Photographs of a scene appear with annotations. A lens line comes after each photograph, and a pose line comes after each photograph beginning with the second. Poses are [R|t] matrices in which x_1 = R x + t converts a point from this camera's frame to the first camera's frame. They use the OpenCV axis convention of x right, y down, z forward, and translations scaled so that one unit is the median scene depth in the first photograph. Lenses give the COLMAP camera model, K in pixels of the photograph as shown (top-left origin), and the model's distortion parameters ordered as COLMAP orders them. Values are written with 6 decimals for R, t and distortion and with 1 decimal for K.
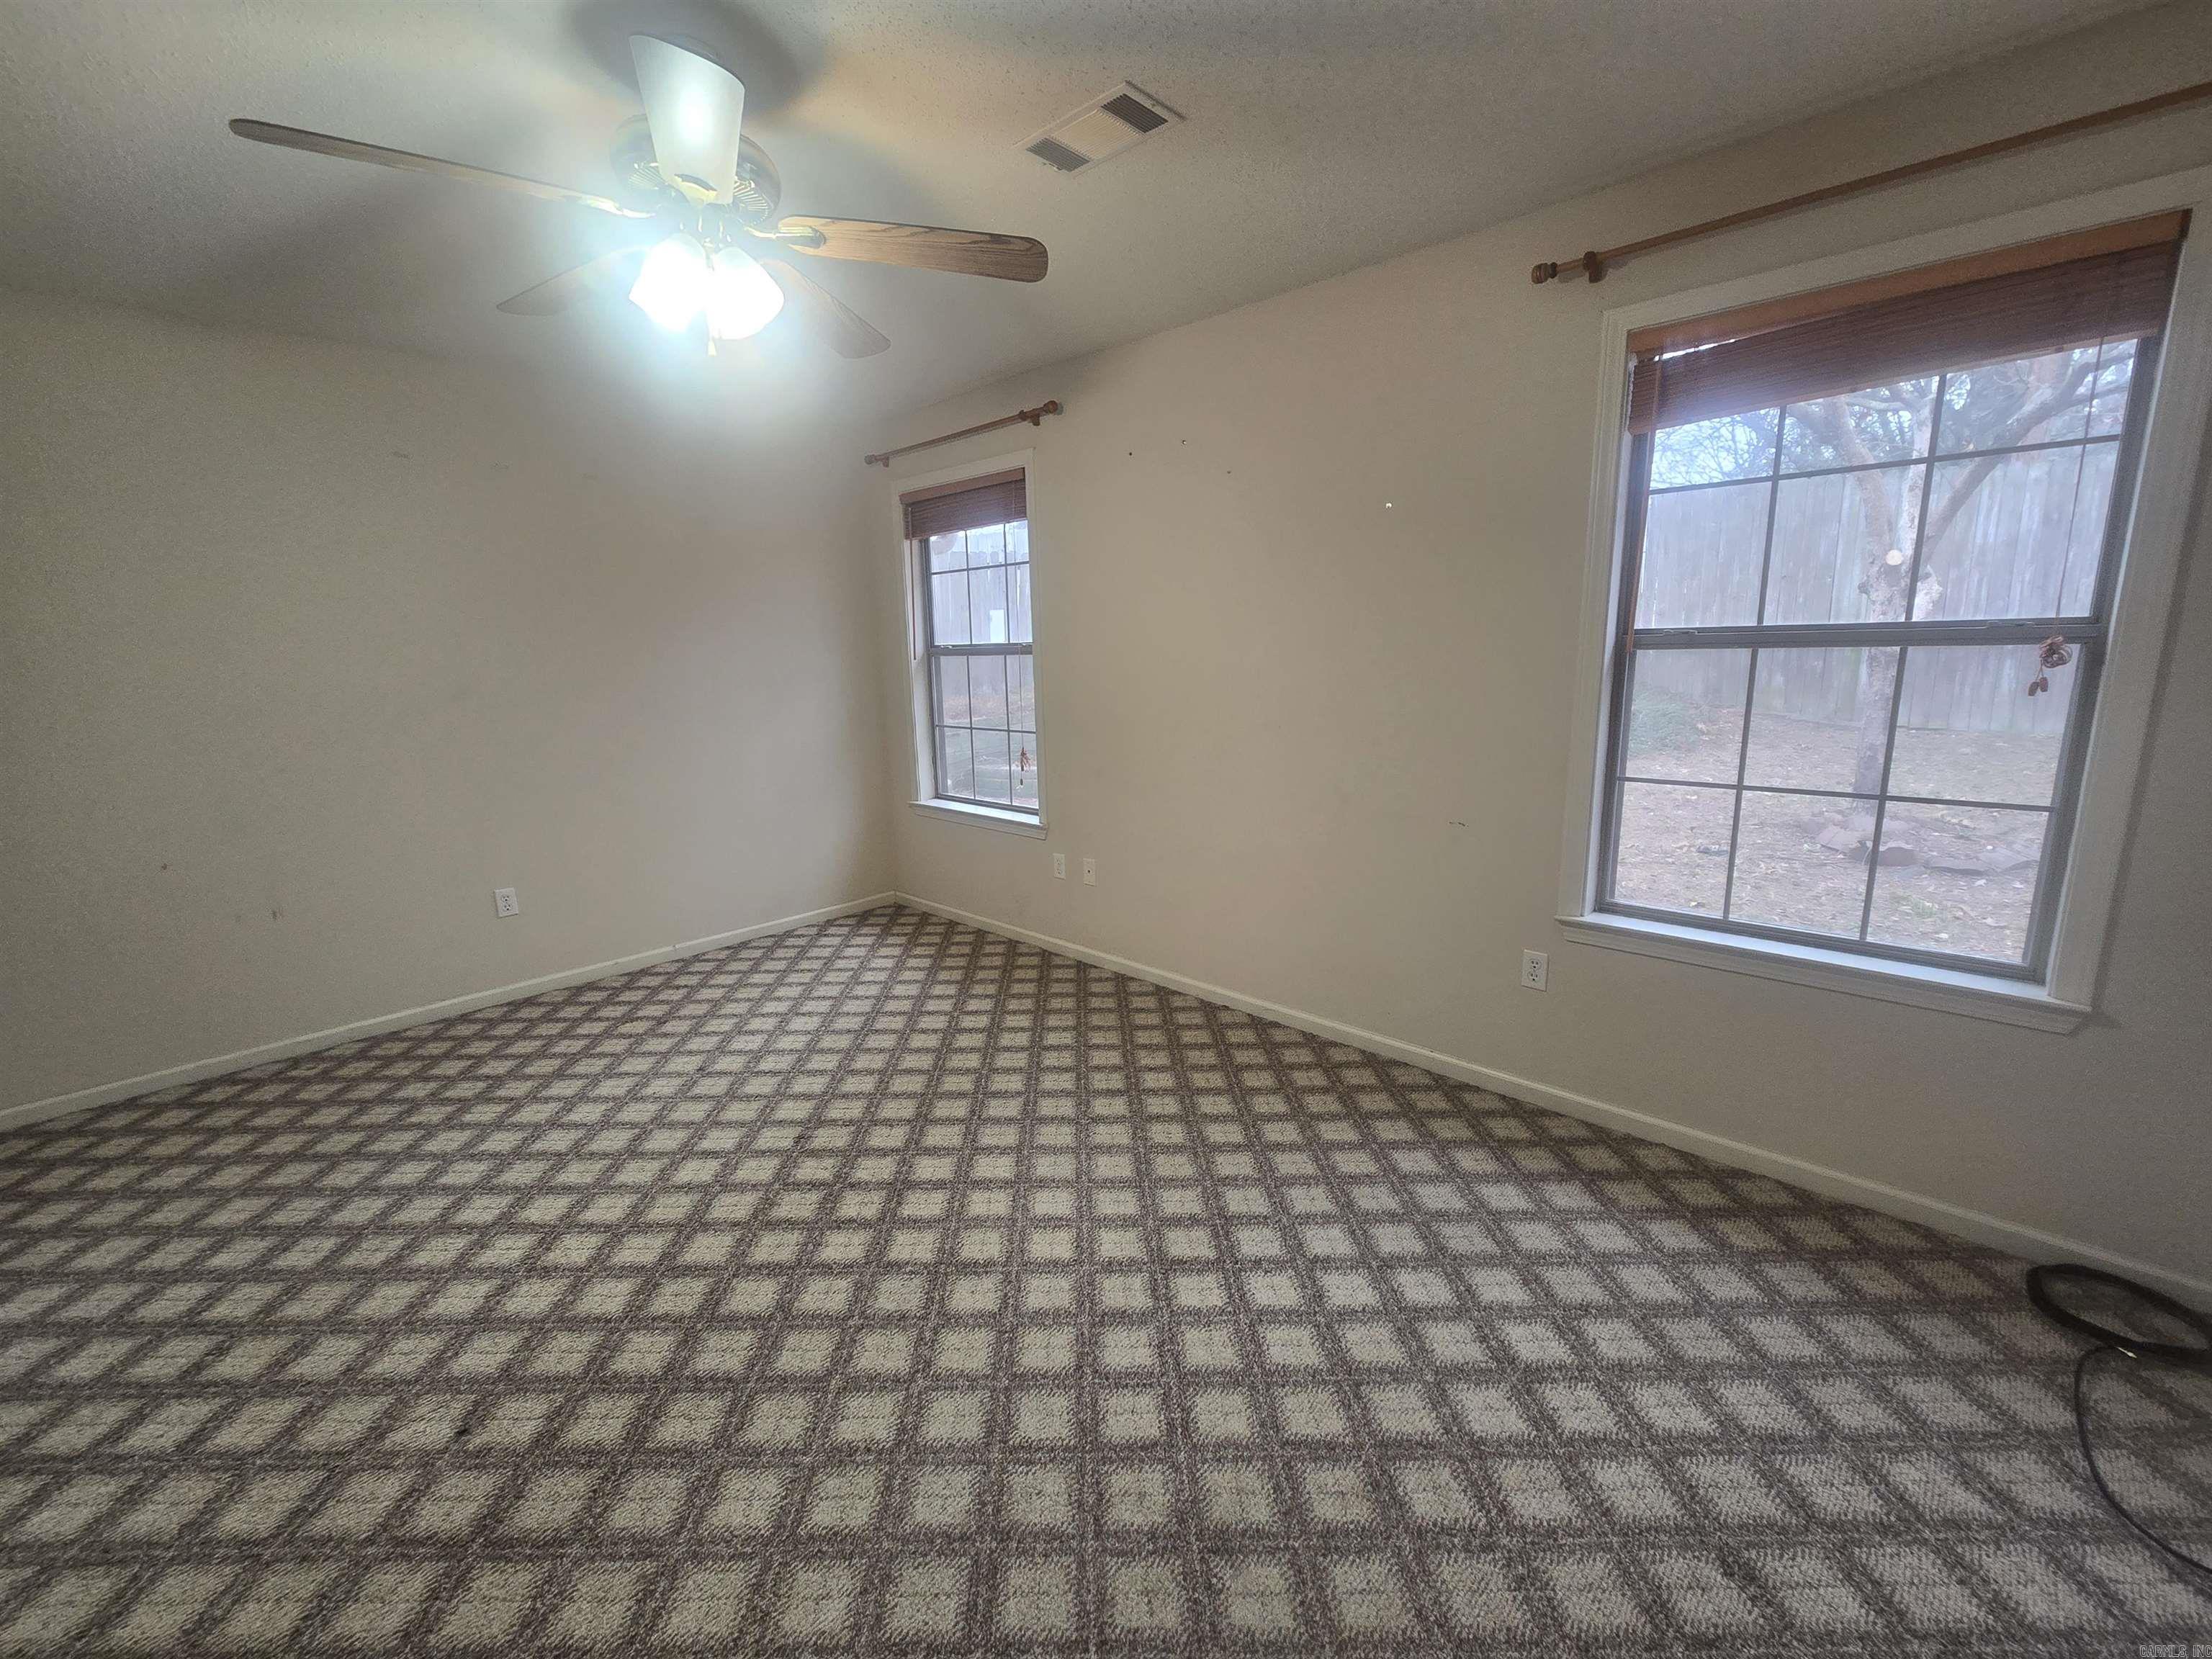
lens RADIAL K [[903.5, 0, 1103.6], [0, 903.5, 815.5], [0, 0, 1]] dist [0.000573, -0.000660]
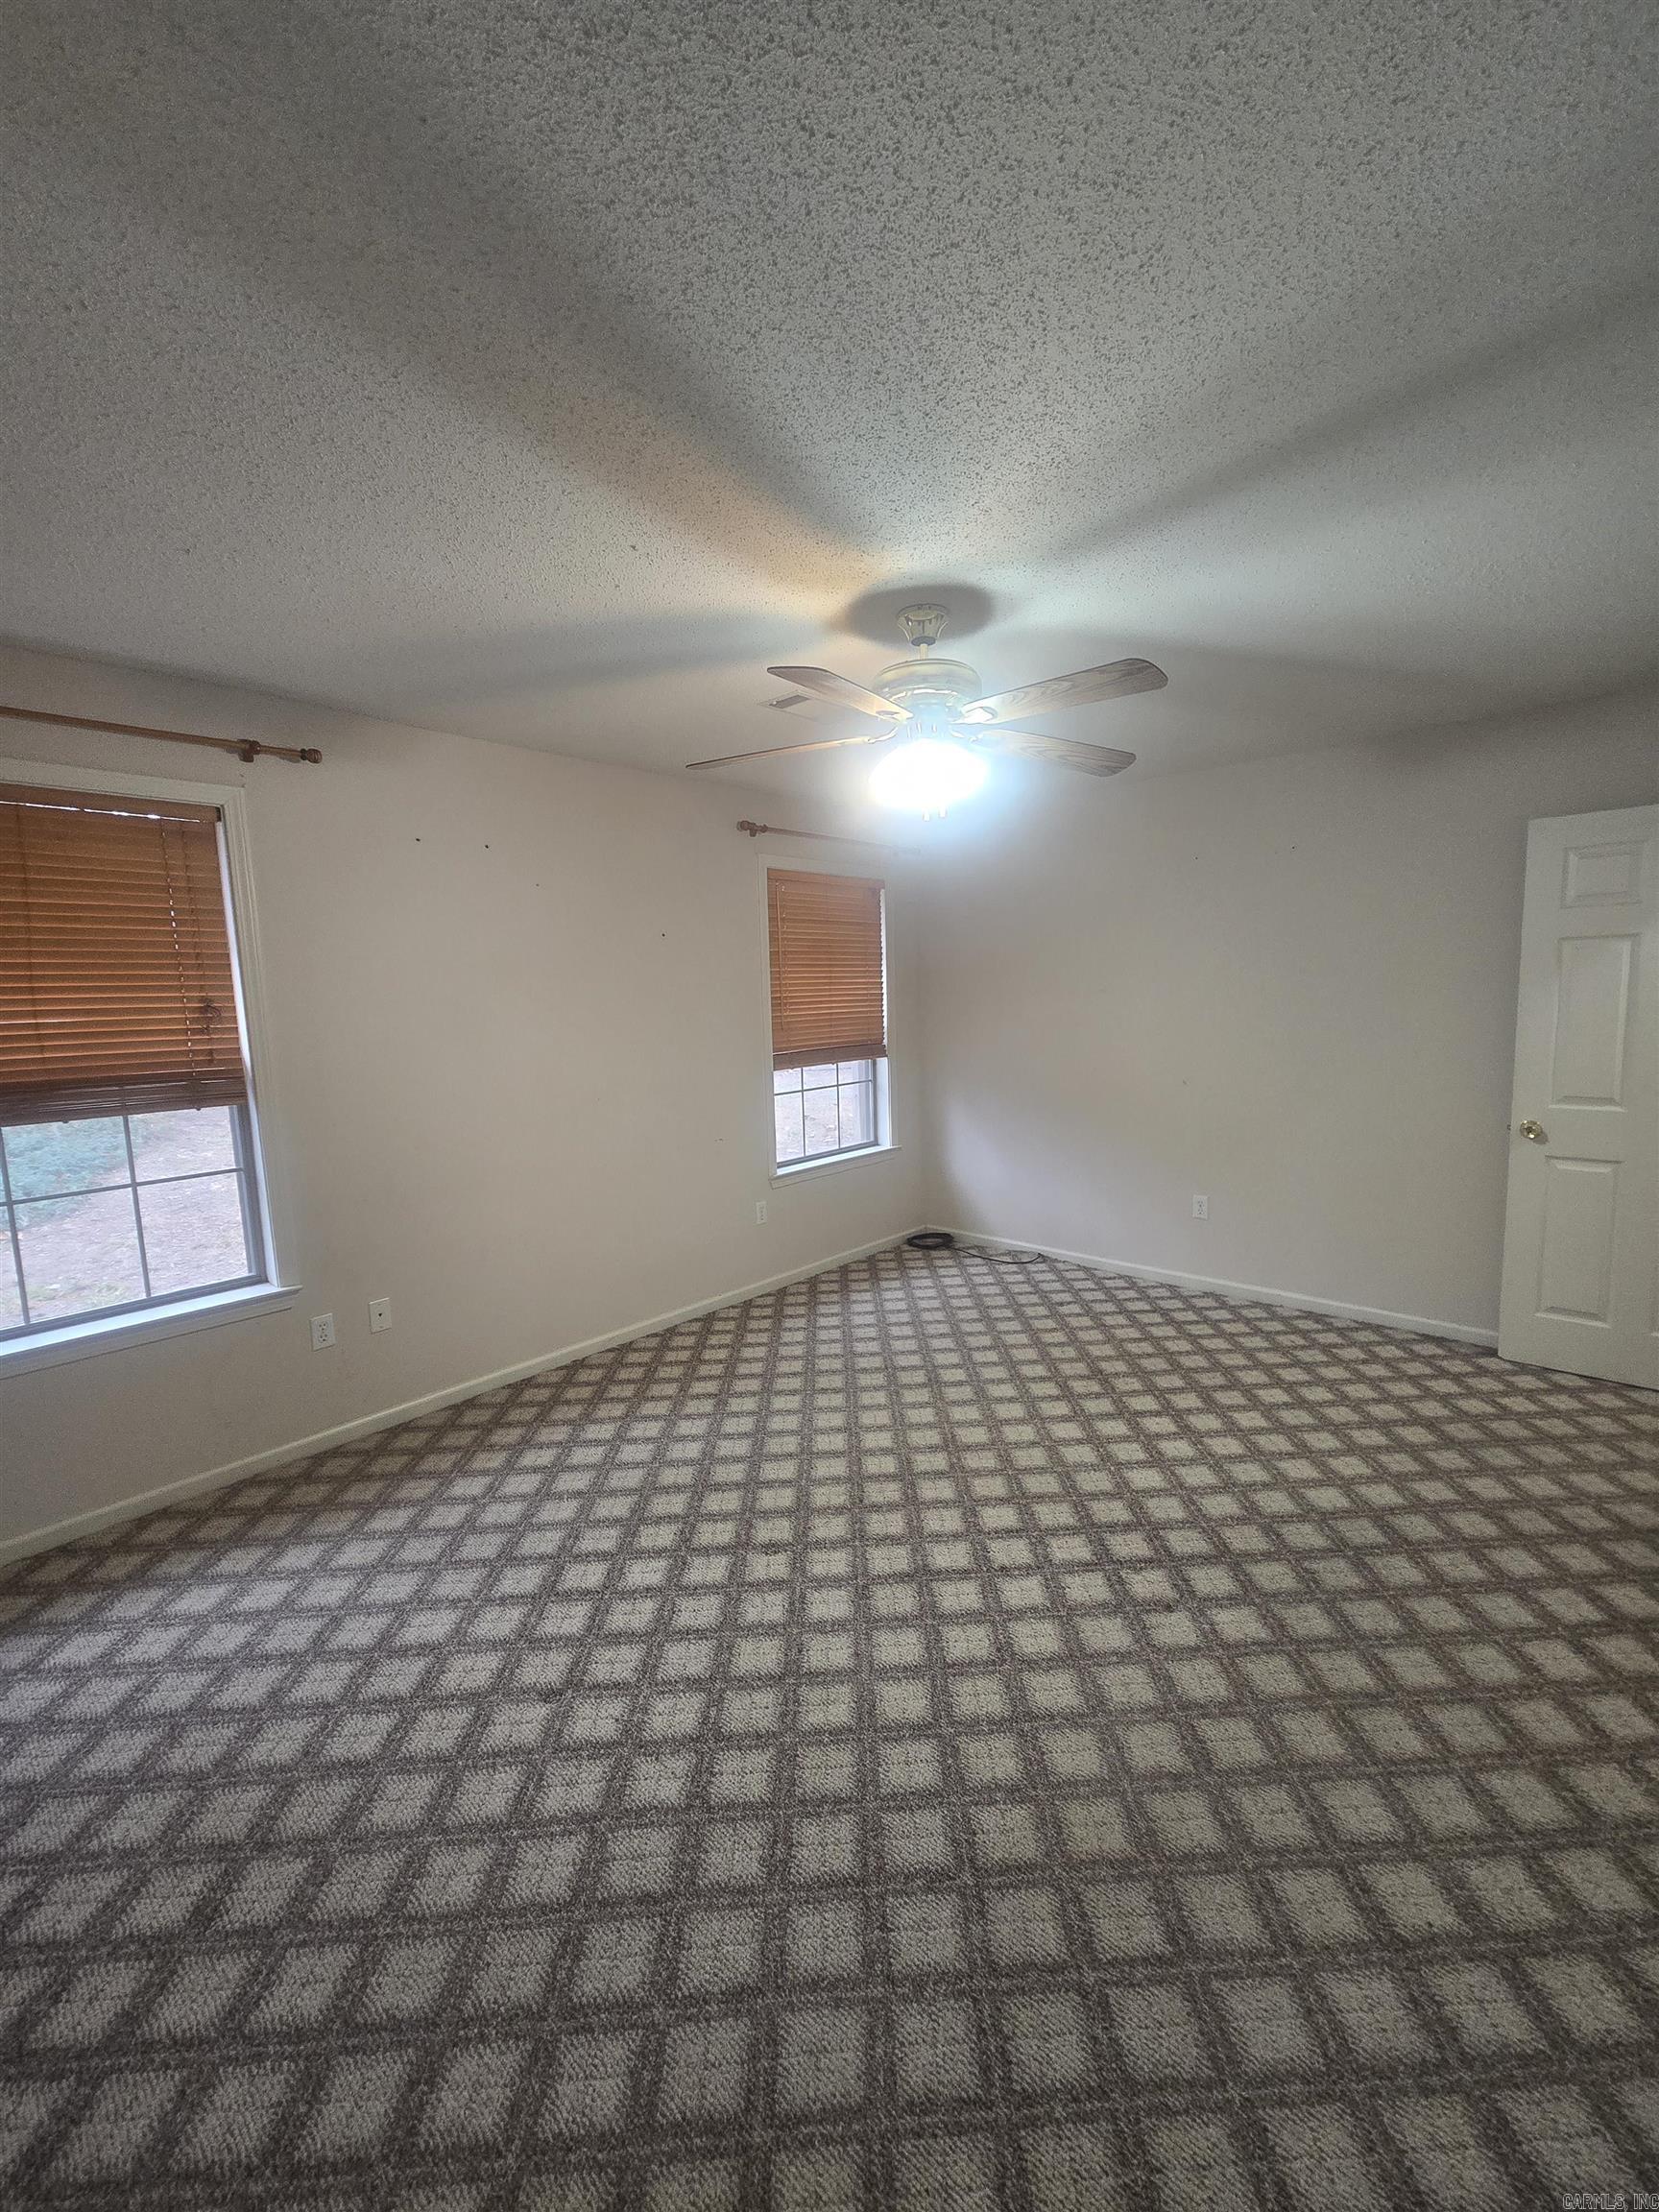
lens RADIAL K [[903.5, 0, 822.7], [0, 903.5, 1115.2], [0, 0, 1]] dist [0.000573, -0.000660]
pose [[-0.009571, -0.119536, 0.992784, -1.102649], [0.208039, 0.970867, 0.118902, -0.174071], [-0.978074, 0.207676, 0.015576, 0.746398]]
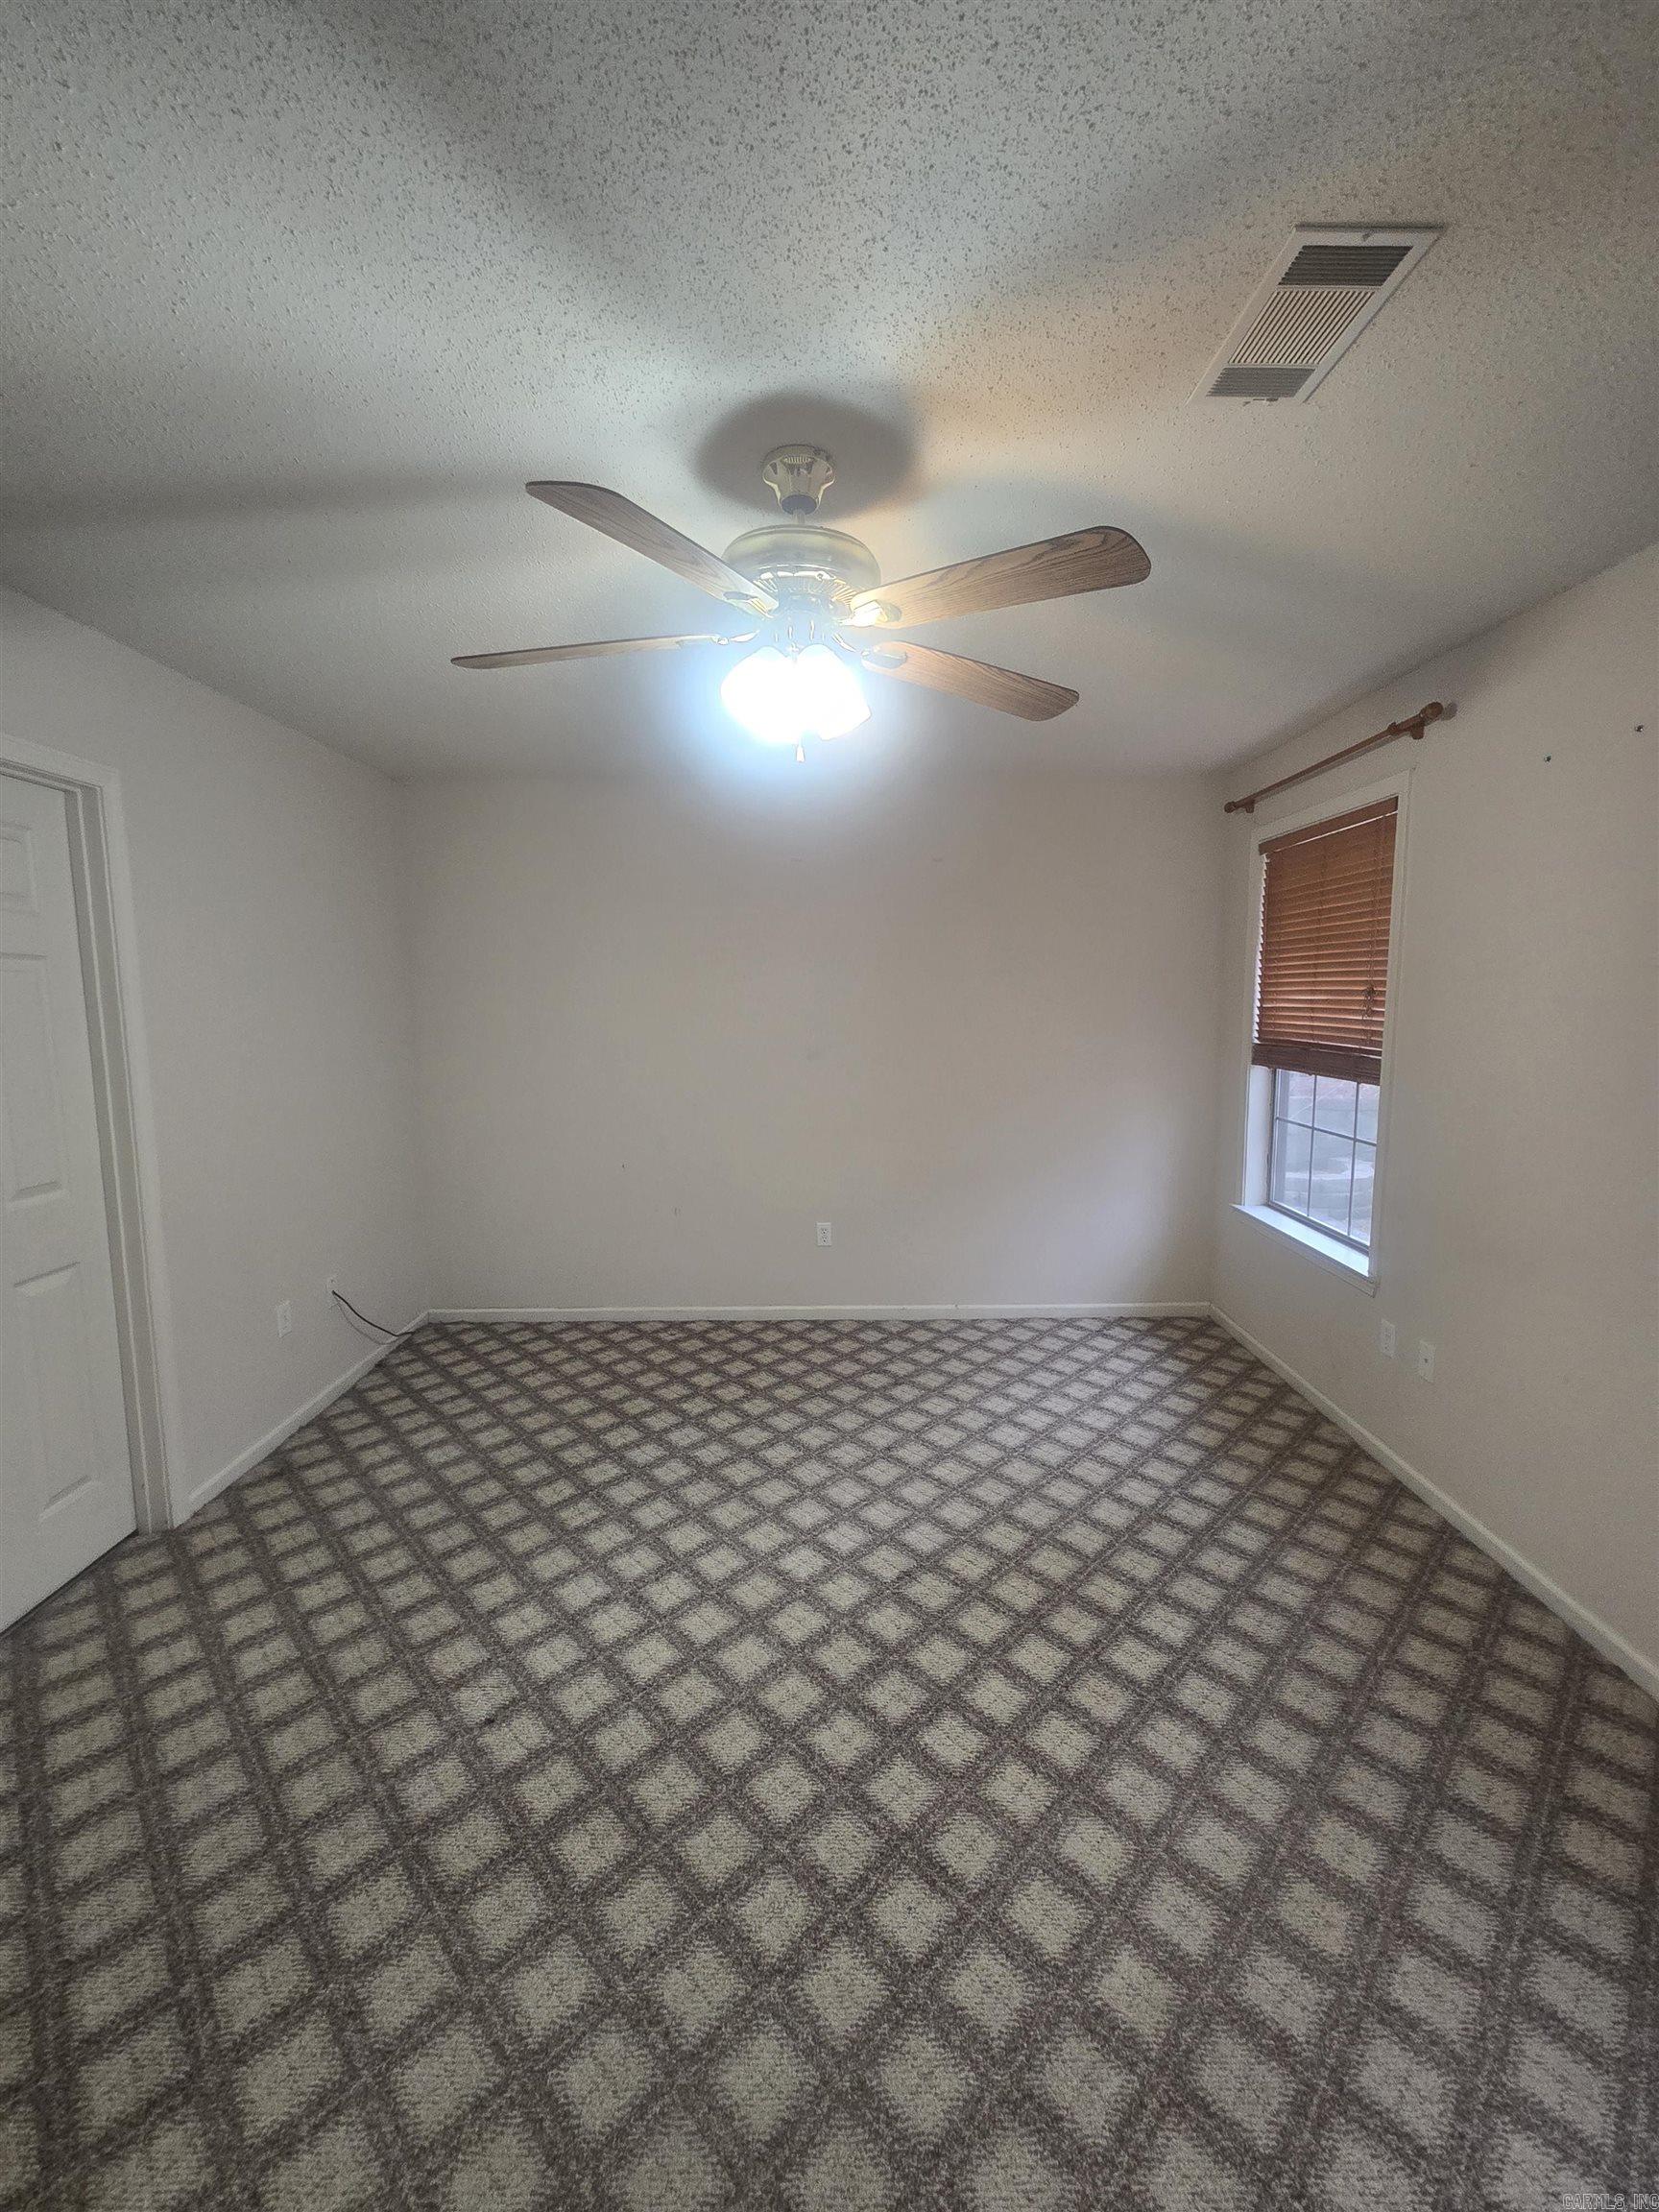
lens RADIAL K [[903.5, 0, 835.1], [0, 903.5, 1103.5], [0, 0, 1]] dist [0.000573, -0.000660]
pose [[0.695052, 0.104171, -0.711373, 0.190996], [-0.143414, 0.989651, 0.004797, -0.096563], [0.704511, 0.098687, 0.702798, 0.234503]]
